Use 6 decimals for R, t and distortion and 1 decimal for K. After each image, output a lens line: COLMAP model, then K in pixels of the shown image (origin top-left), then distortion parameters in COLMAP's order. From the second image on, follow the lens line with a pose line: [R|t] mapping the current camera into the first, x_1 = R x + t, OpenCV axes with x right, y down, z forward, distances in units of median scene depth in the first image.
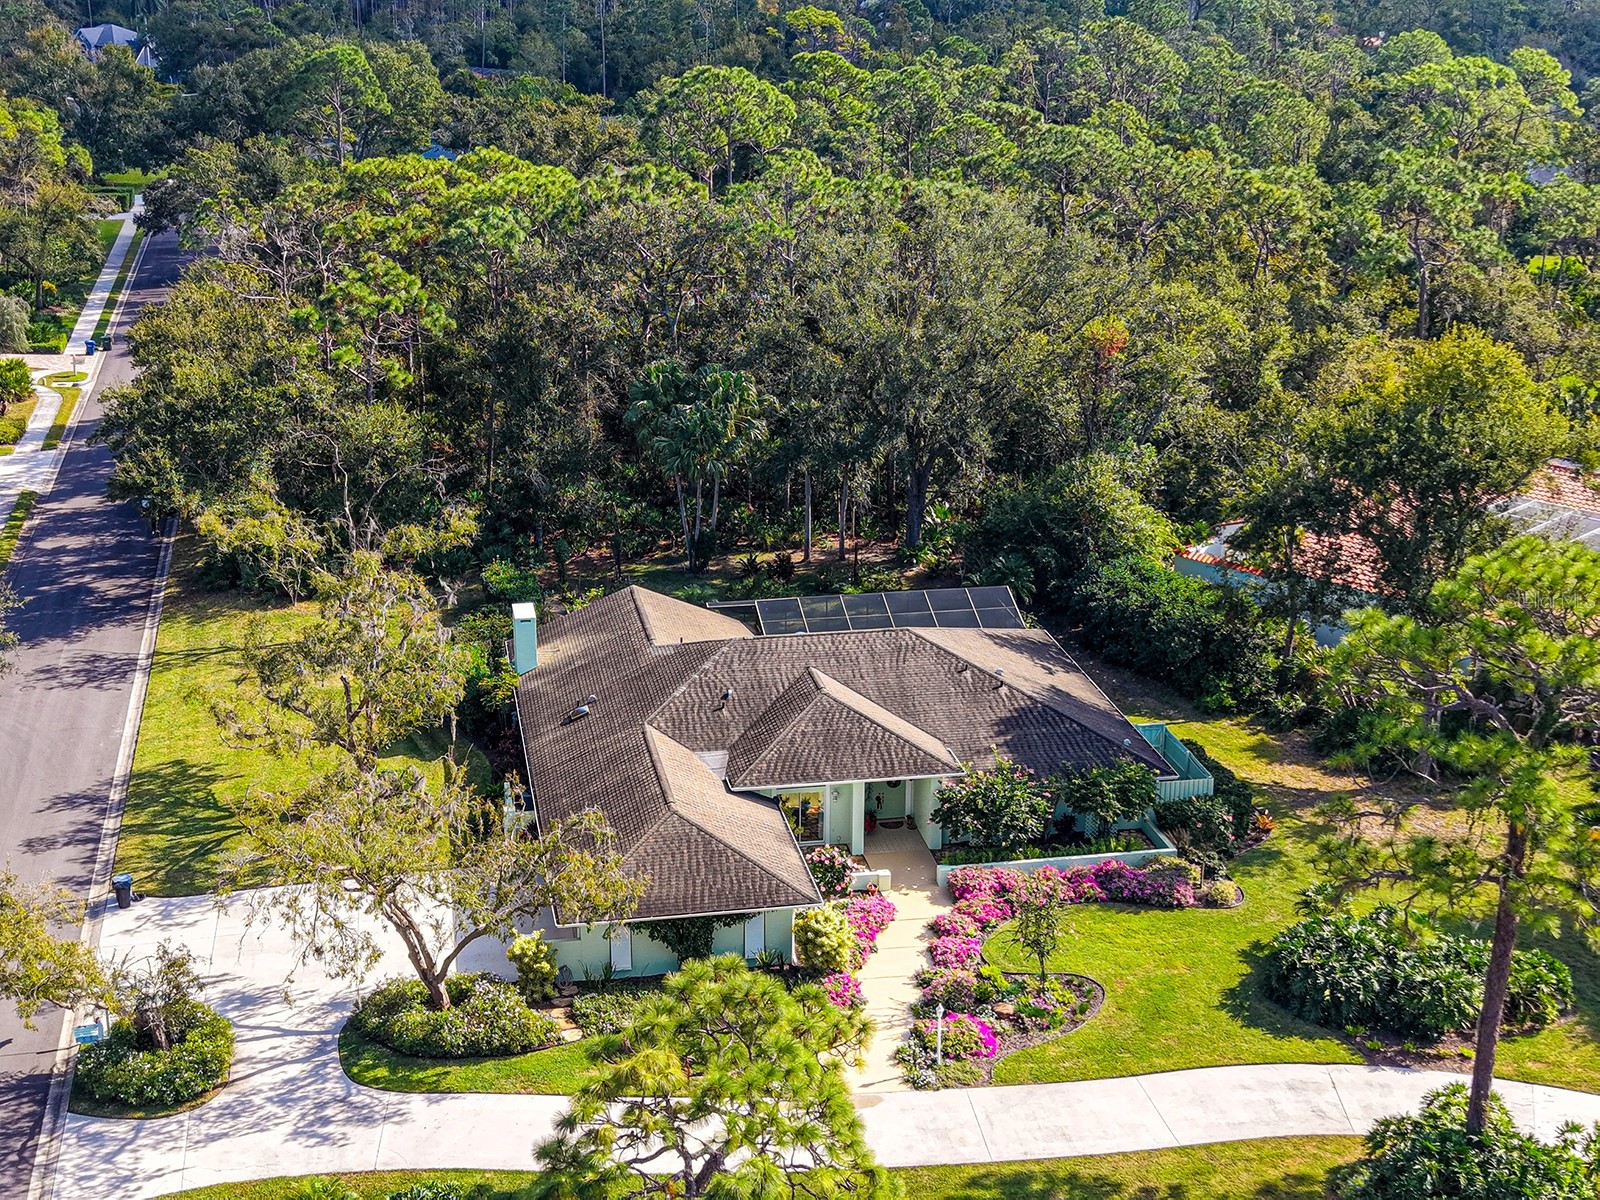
lens RADIAL K [[2169.5, 0, 800.0], [0, 2169.5, 600.0], [0, 0, 1]] dist [0.245634, -0.951388]
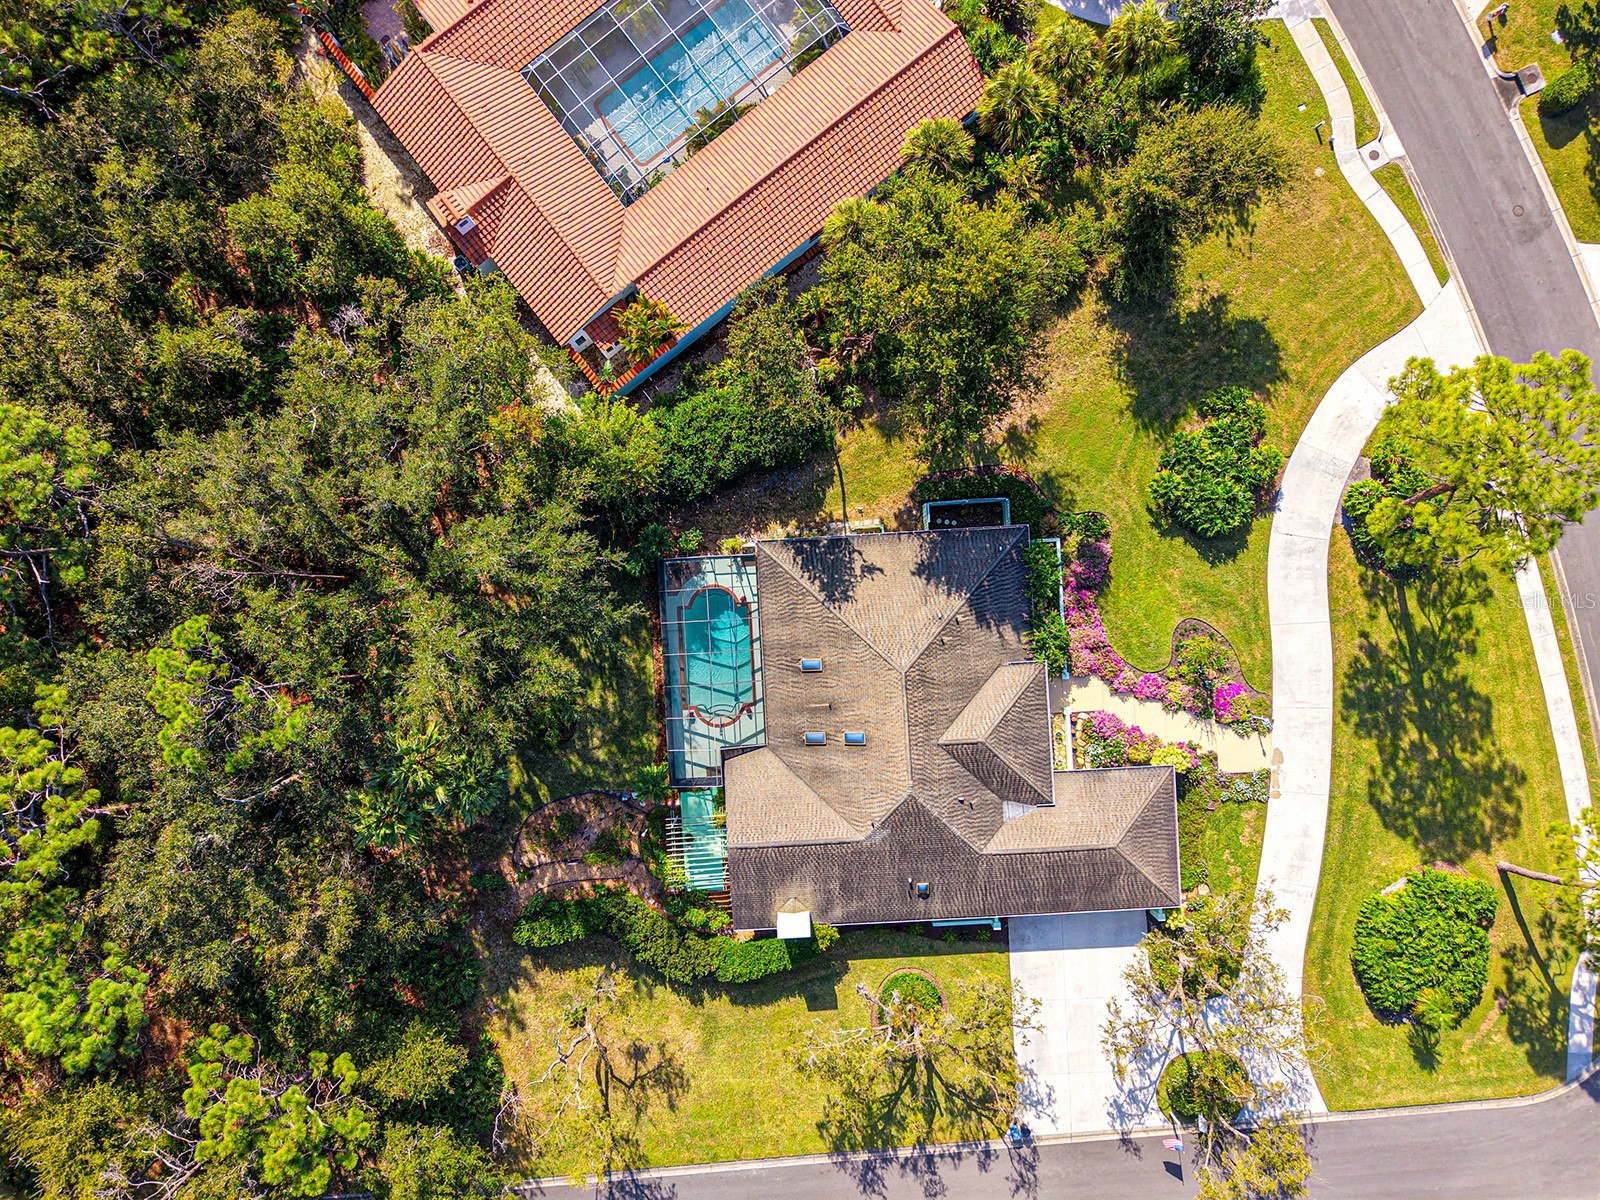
lens RADIAL K [[1101.7, 0, 800.0], [0, 1101.7, 600.0], [0, 0, 1]] dist [0.072172, -0.130355]
pose [[0.136157, -0.990640, 0.009718, 0.101576], [0.282895, 0.048279, 0.957935, -0.892273], [-0.949438, -0.127680, 0.286821, 1.081278]]
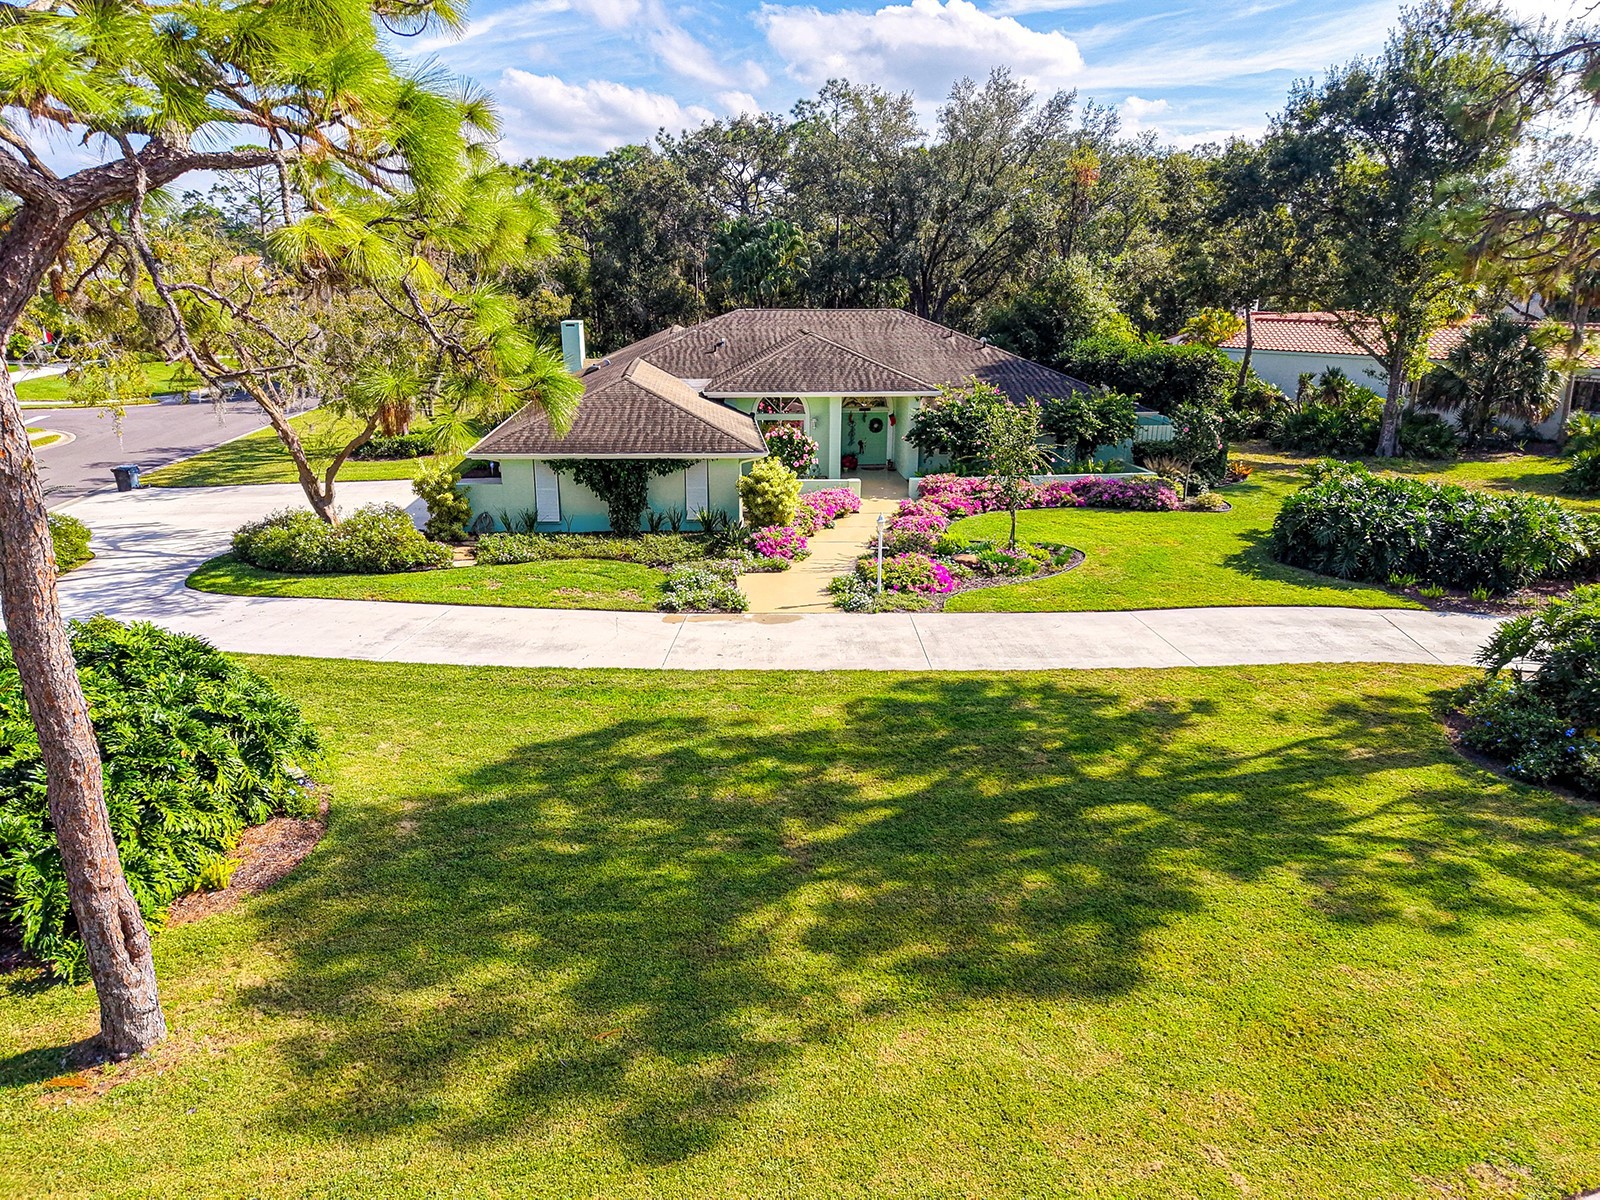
lens RADIAL K [[1101.7, 0, 800.0], [0, 1101.7, 600.0], [0, 0, 1]] dist [0.072172, -0.130355]
pose [[0.995714, 0.030749, -0.087227, 0.067552], [-0.032713, 0.999240, -0.021174, 0.217157], [0.086510, 0.023937, 0.995963, 0.571985]]
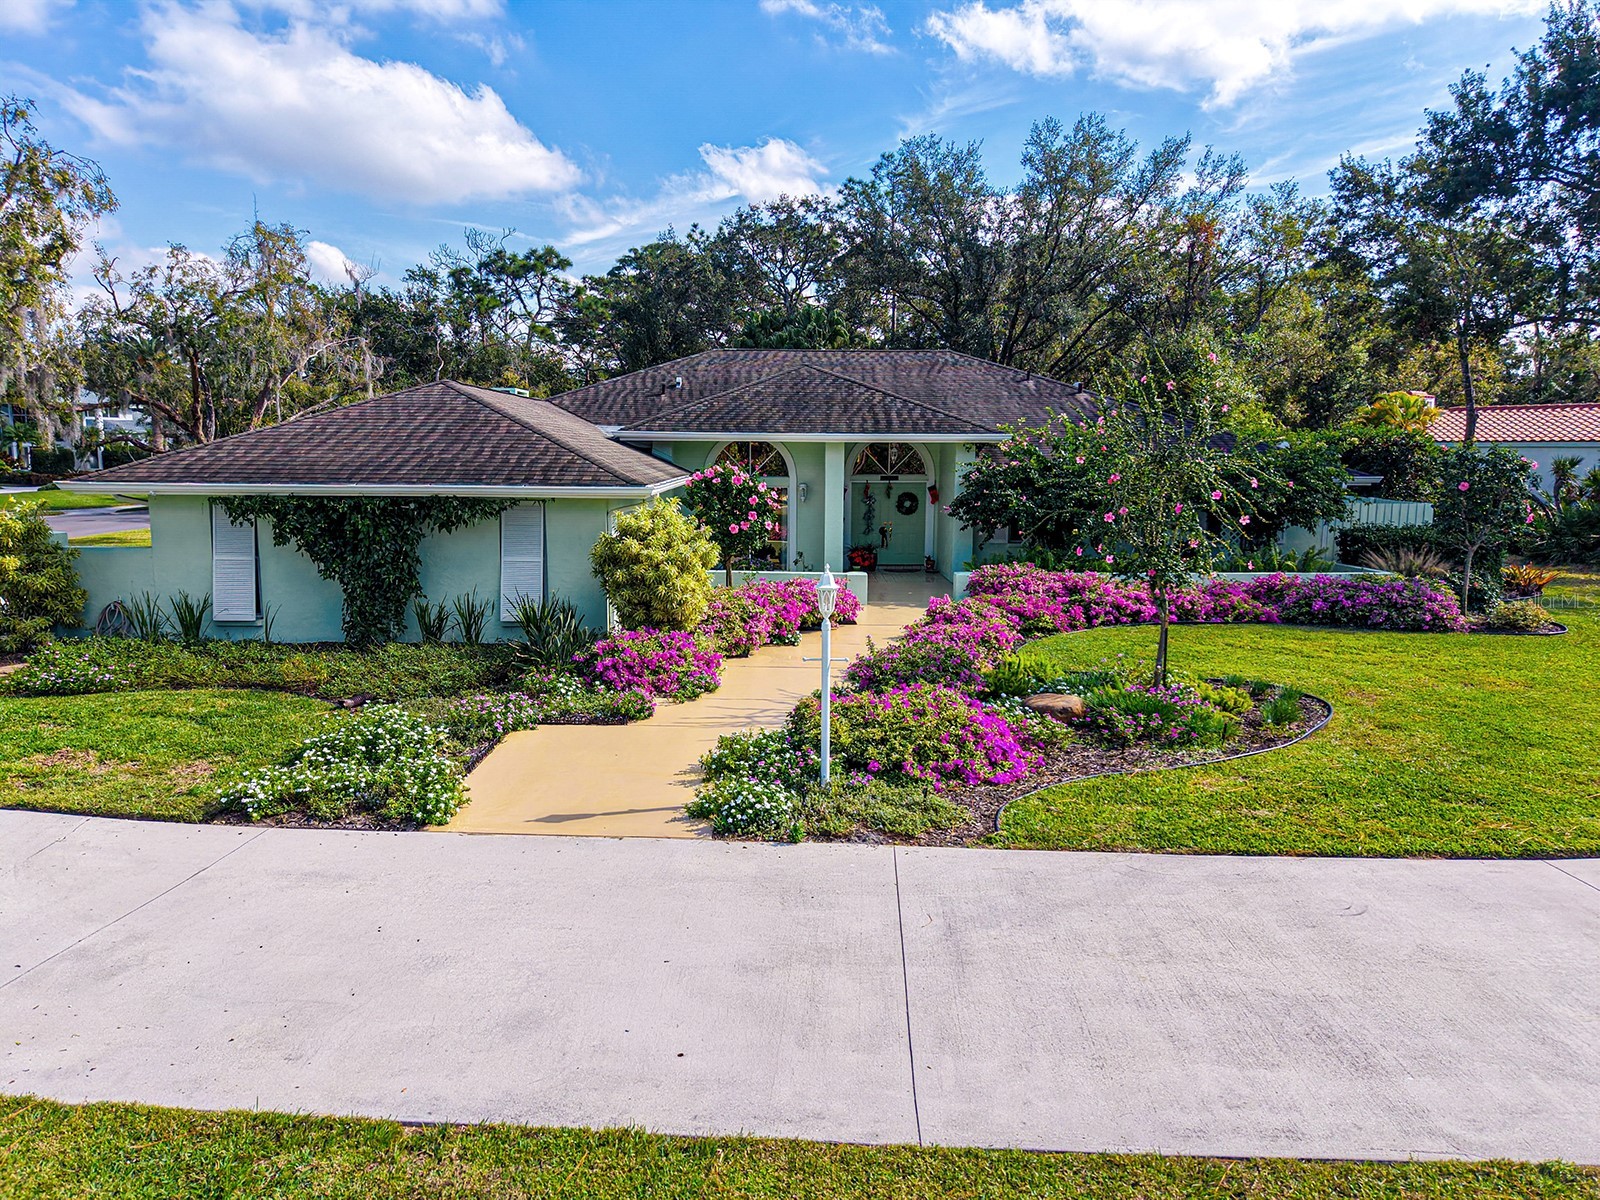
lens RADIAL K [[1101.7, 0, 800.0], [0, 1101.7, 600.0], [0, 0, 1]] dist [0.072172, -0.130355]
pose [[0.985494, 0.030832, -0.166886, 0.082147], [-0.059641, 0.983553, -0.170486, 0.206870], [0.158885, 0.177966, 0.971125, 0.818902]]
